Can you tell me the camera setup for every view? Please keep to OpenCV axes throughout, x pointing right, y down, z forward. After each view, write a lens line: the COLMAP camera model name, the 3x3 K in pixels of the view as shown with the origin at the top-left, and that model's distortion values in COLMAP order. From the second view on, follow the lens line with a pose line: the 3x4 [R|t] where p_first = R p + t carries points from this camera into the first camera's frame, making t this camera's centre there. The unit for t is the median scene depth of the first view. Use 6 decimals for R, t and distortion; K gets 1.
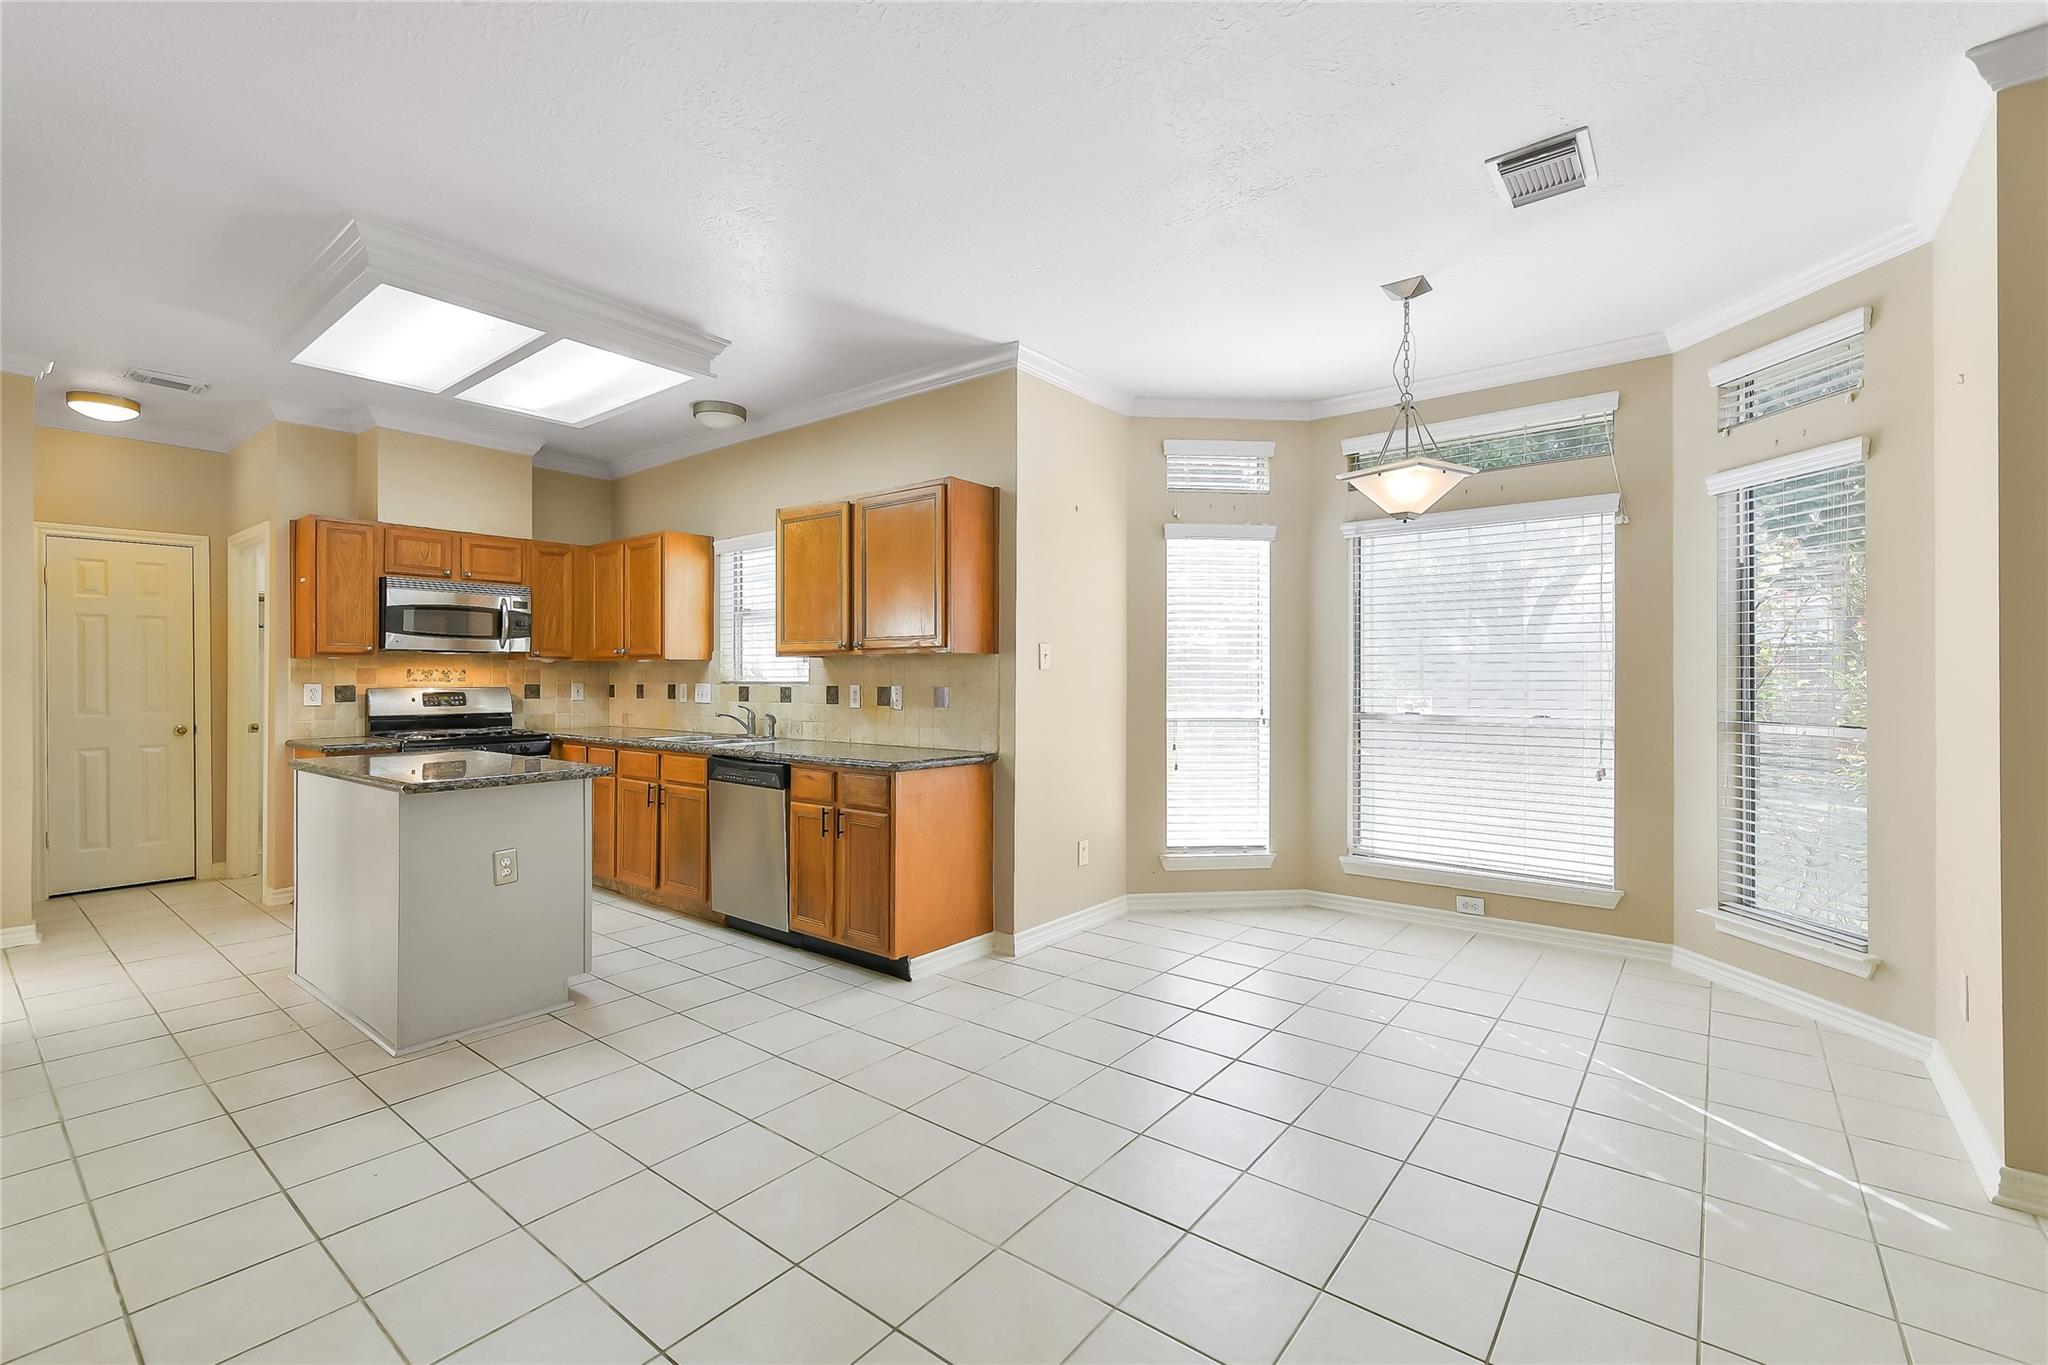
lens RADIAL K [[877.3, 0, 1027.6], [0, 877.3, 679.1], [0, 0, 1]] dist [0.000464, -0.000126]
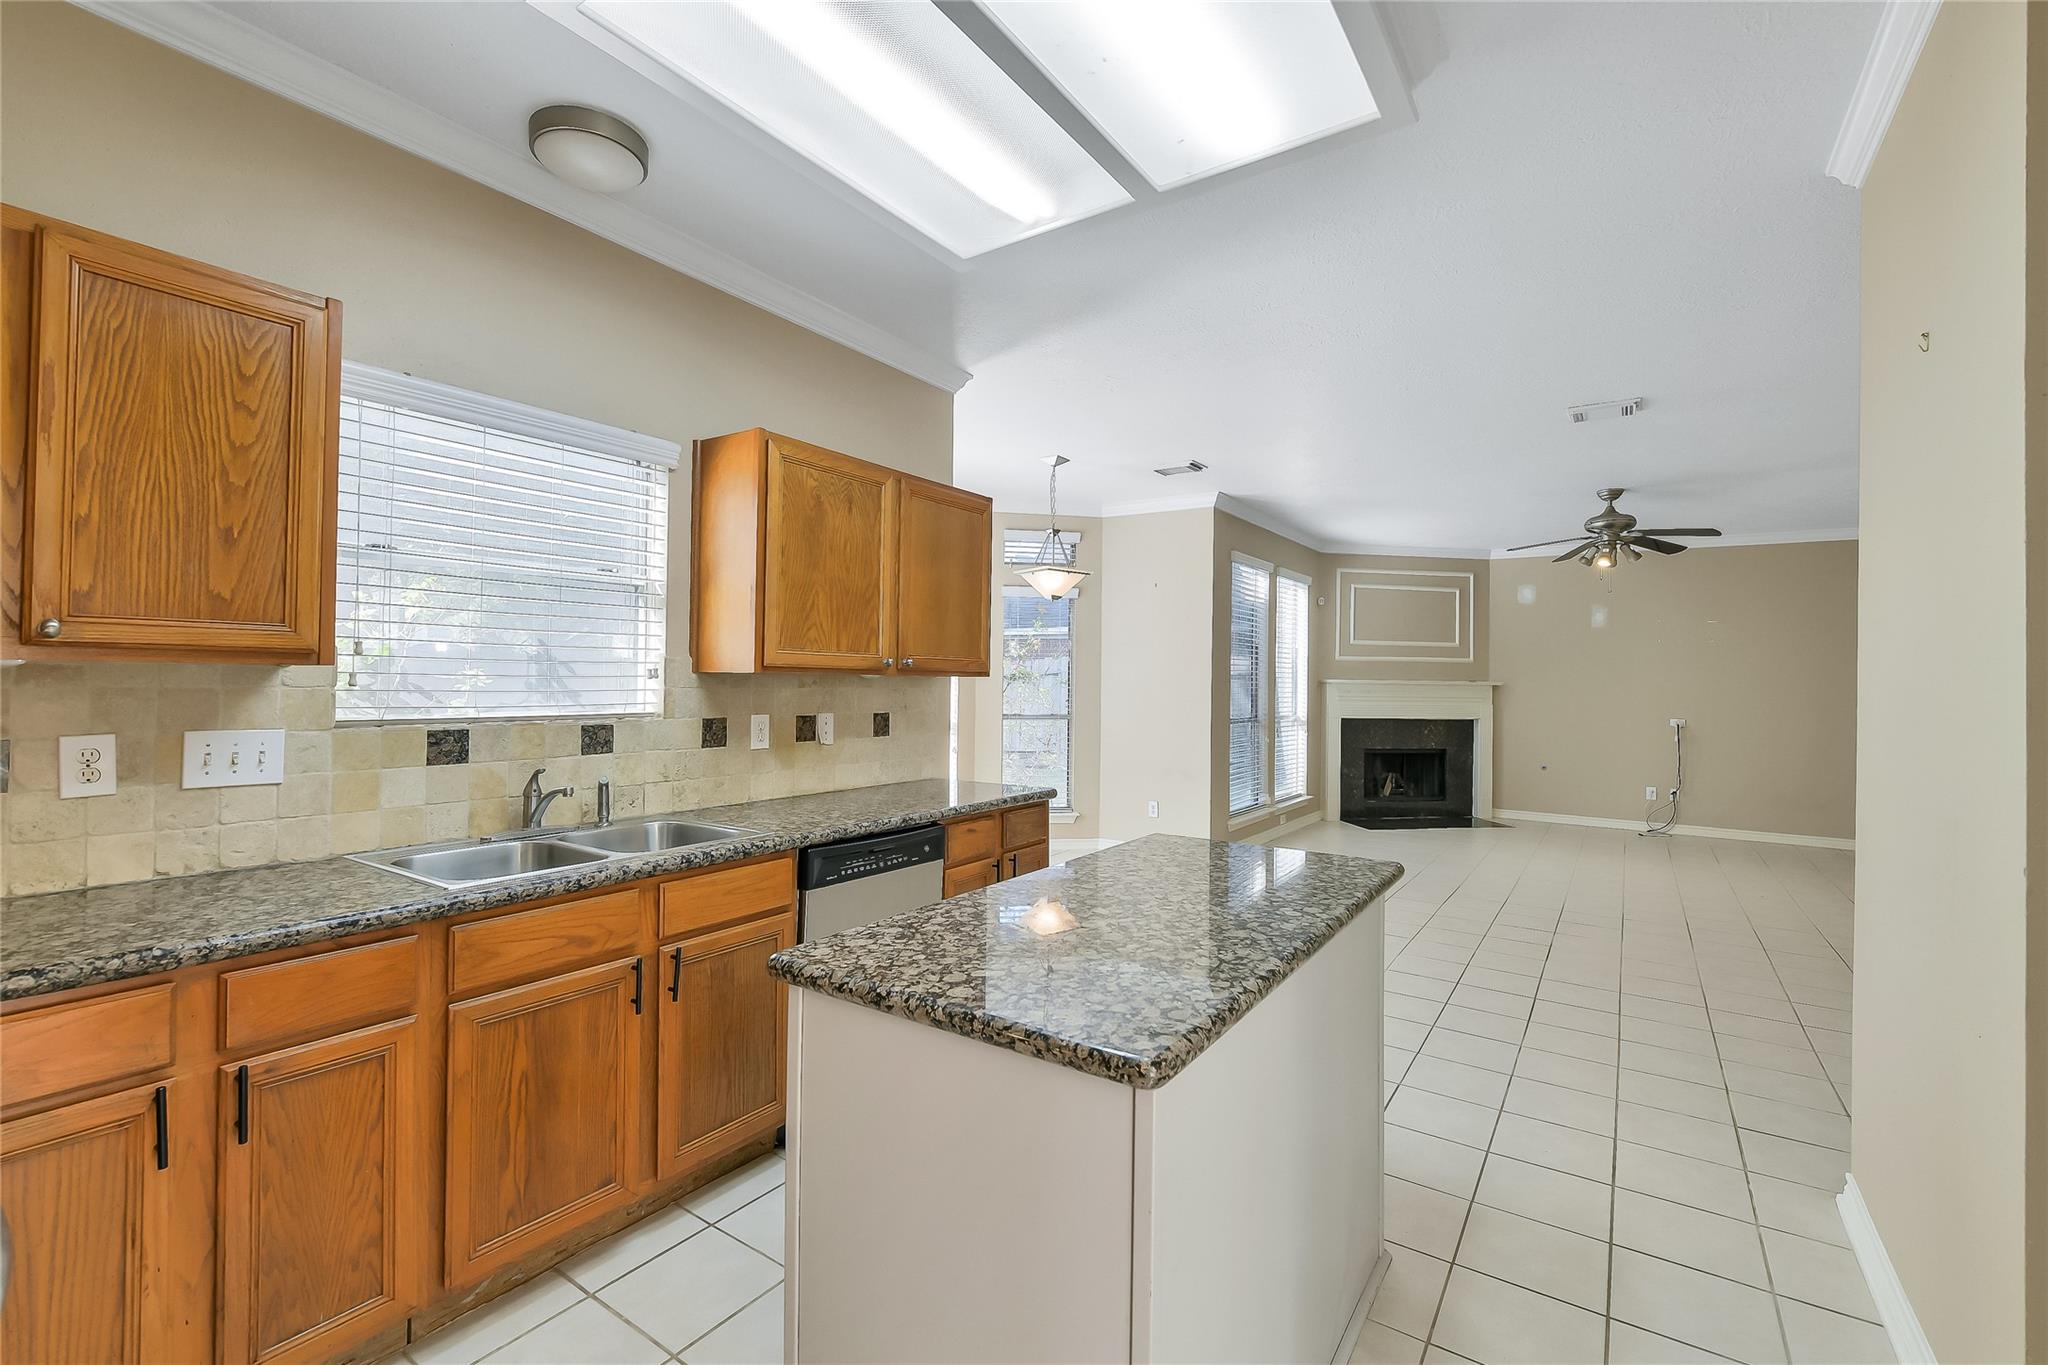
lens RADIAL K [[877.3, 0, 1028.4], [0, 877.3, 676.9], [0, 0, 1]] dist [0.000464, -0.000126]
pose [[-0.069469, 0.003123, 0.997579, -0.888518], [-0.009645, 0.999946, -0.003802, -0.021815], [-0.997537, -0.009886, -0.069435, 0.849562]]
